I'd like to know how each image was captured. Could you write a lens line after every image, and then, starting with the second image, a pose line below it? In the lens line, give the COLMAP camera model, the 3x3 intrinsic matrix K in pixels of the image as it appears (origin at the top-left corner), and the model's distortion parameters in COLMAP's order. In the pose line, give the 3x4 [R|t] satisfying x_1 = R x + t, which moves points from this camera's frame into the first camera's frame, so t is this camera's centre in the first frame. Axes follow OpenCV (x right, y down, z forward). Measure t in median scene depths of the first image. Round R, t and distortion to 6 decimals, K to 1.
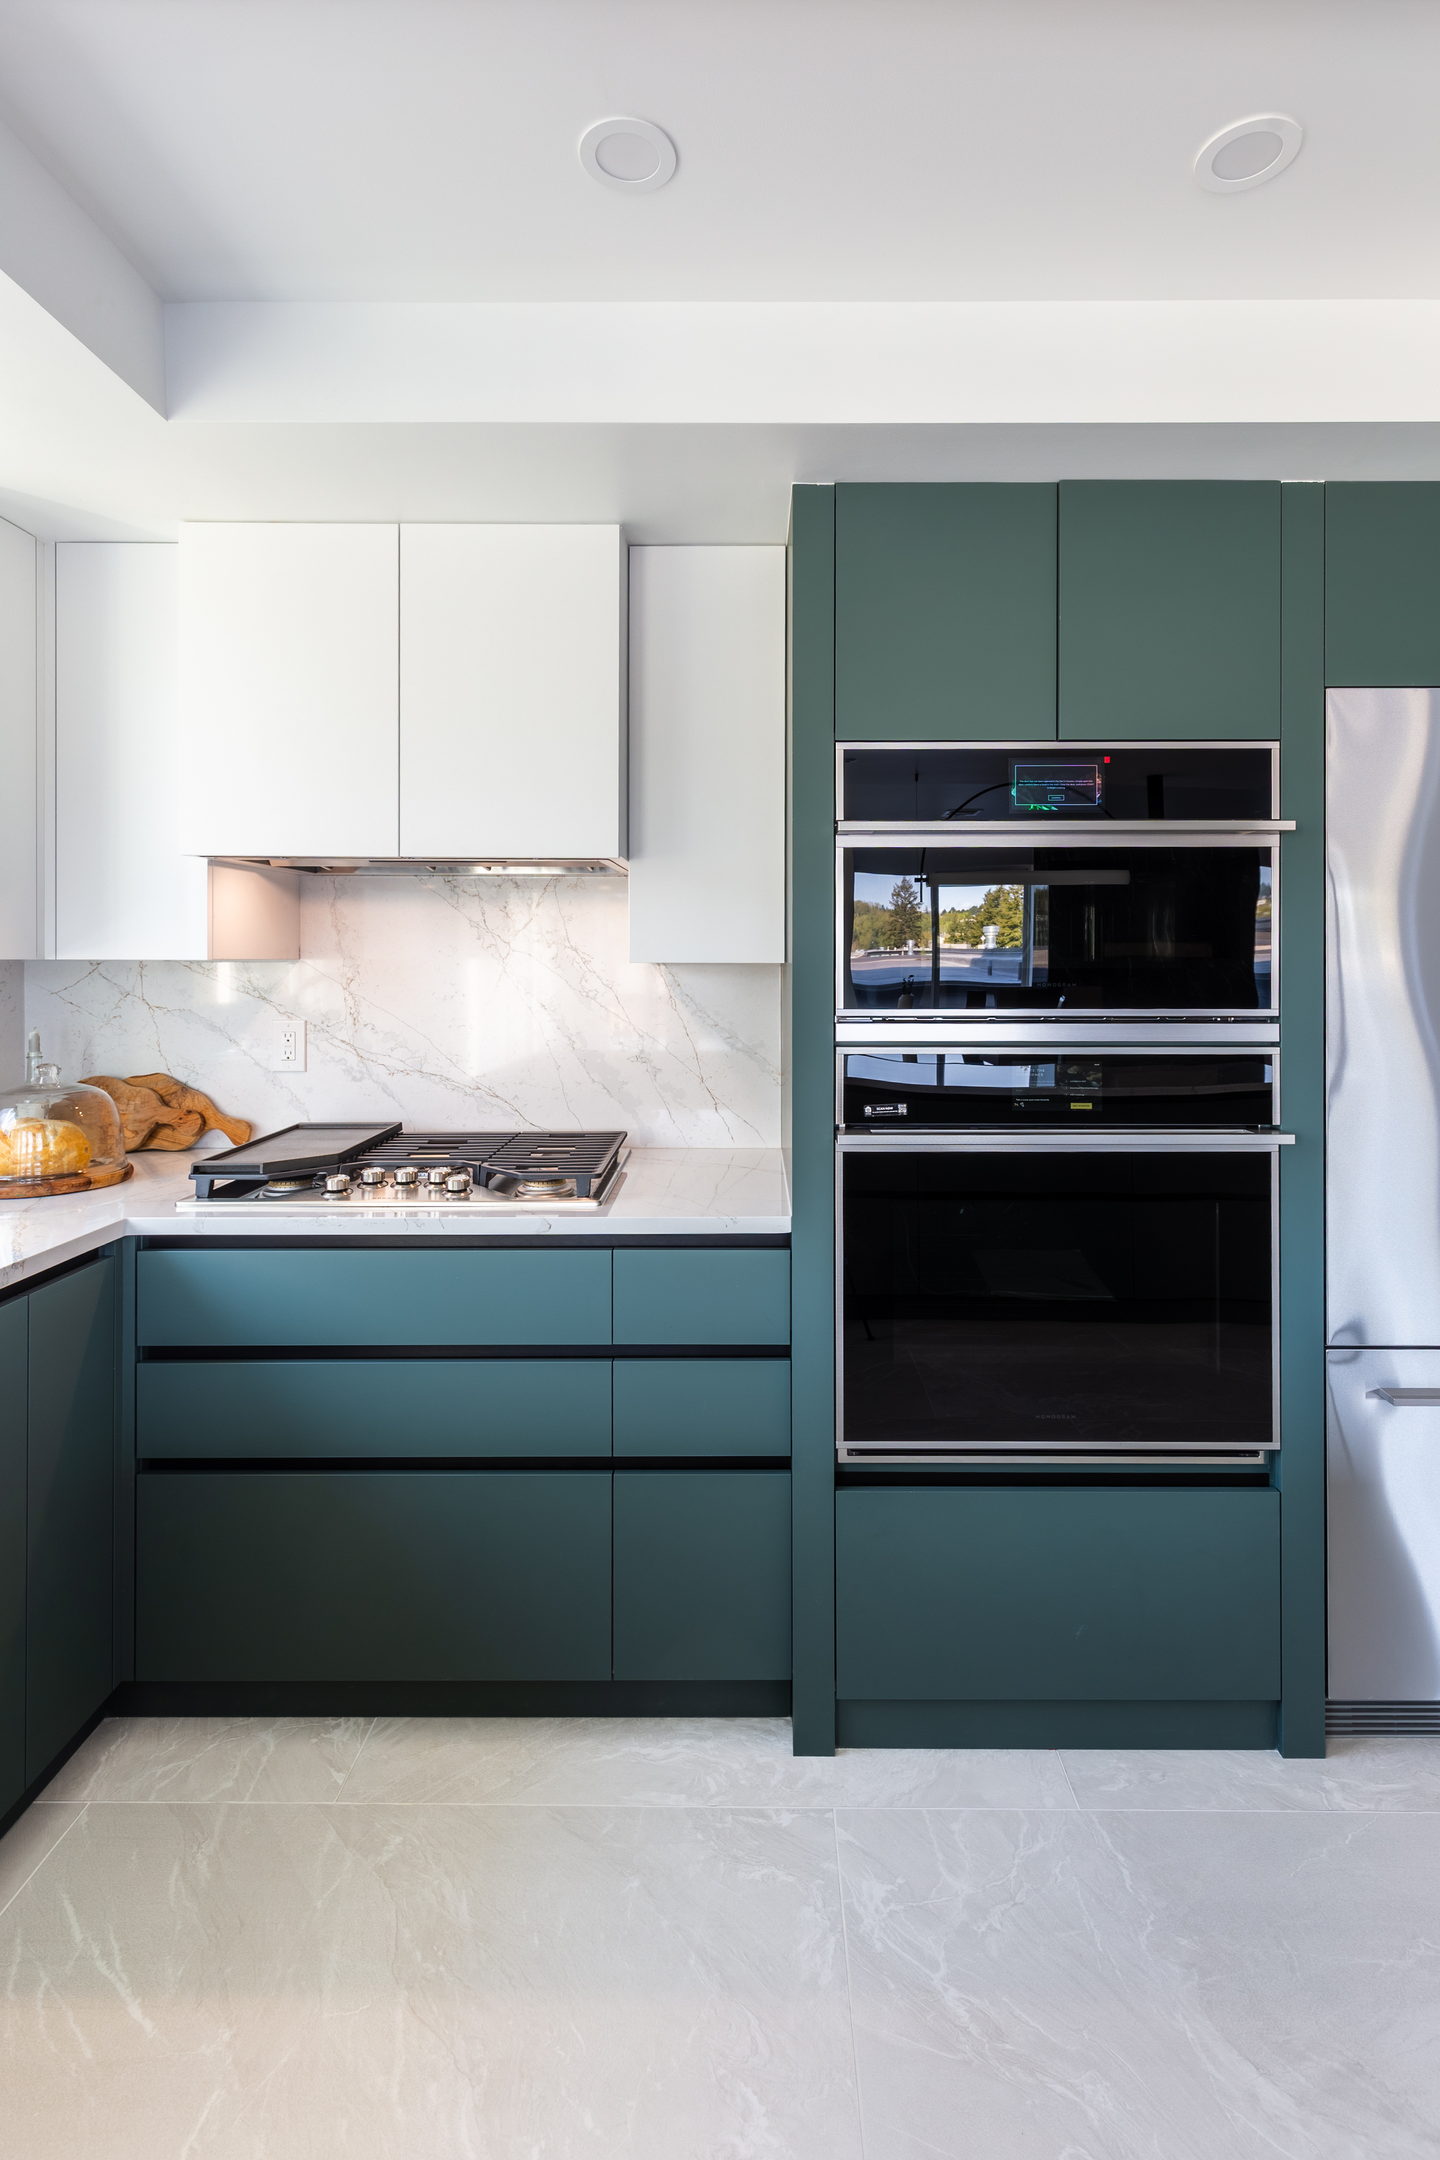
lens RADIAL K [[1069.5, 0, 1123.4], [0, 1069.5, 979.8], [0, 0, 1]] dist [-0.001502, -0.002098]
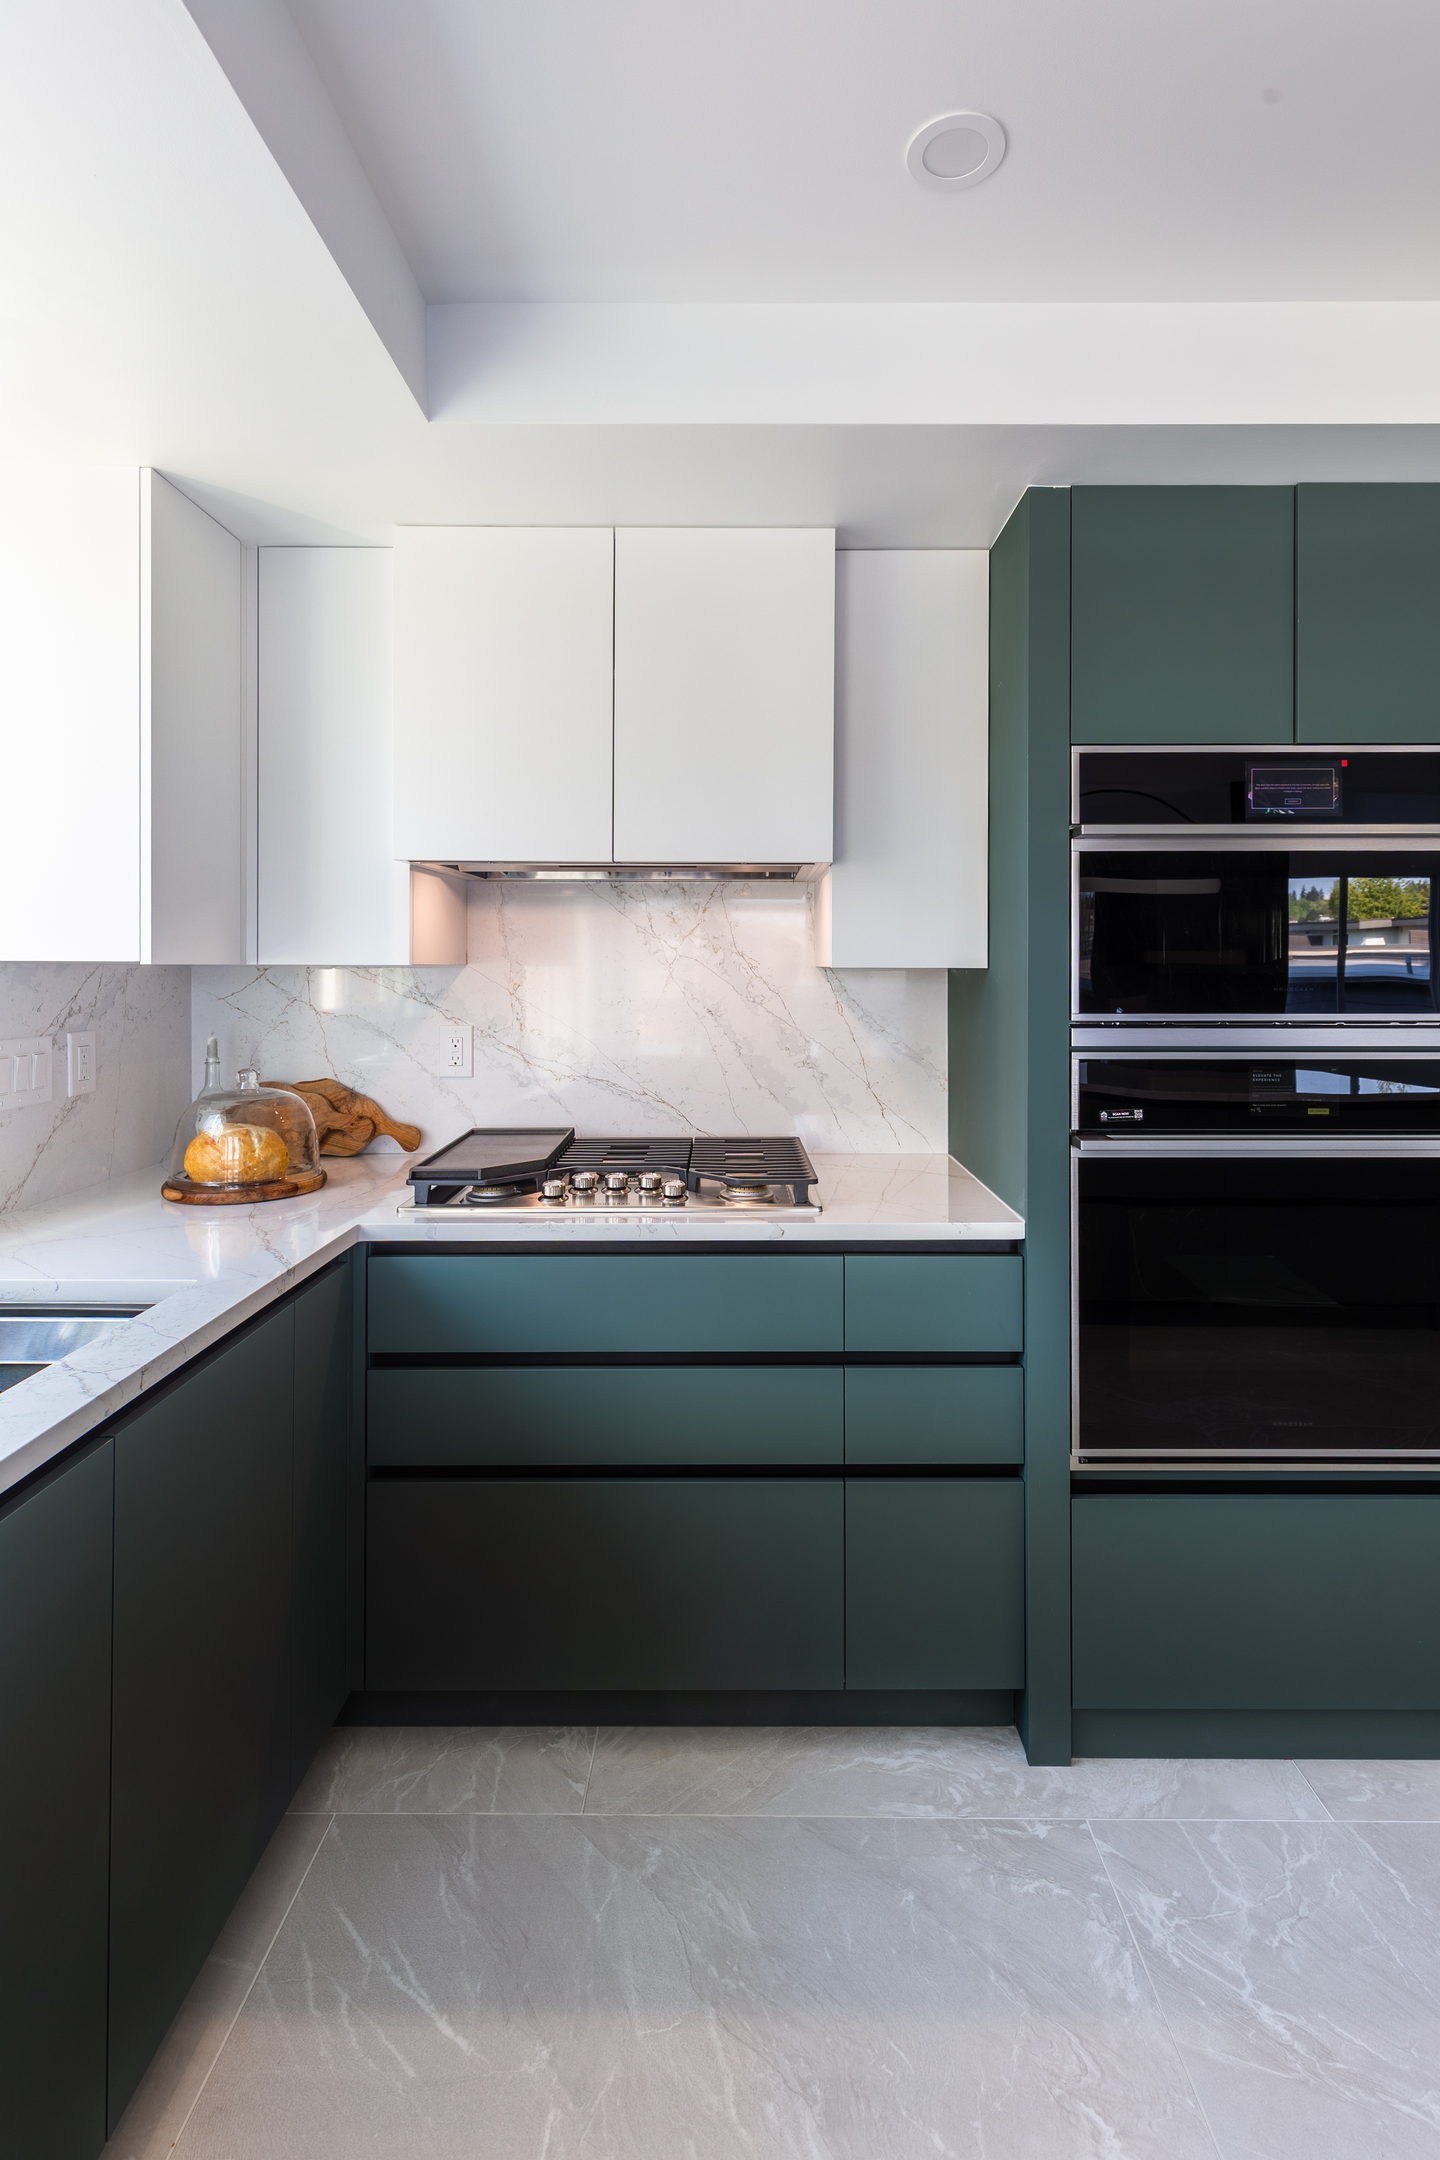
lens RADIAL K [[1069.5, 0, 1177.4], [0, 1069.5, 982.5], [0, 0, 1]] dist [-0.001502, -0.002098]
pose [[0.999986, -0.000658, -0.005168, -0.164888], [0.000650, 0.999998, -0.001666, -0.000226], [0.005169, 0.001663, 0.999985, 0.006860]]
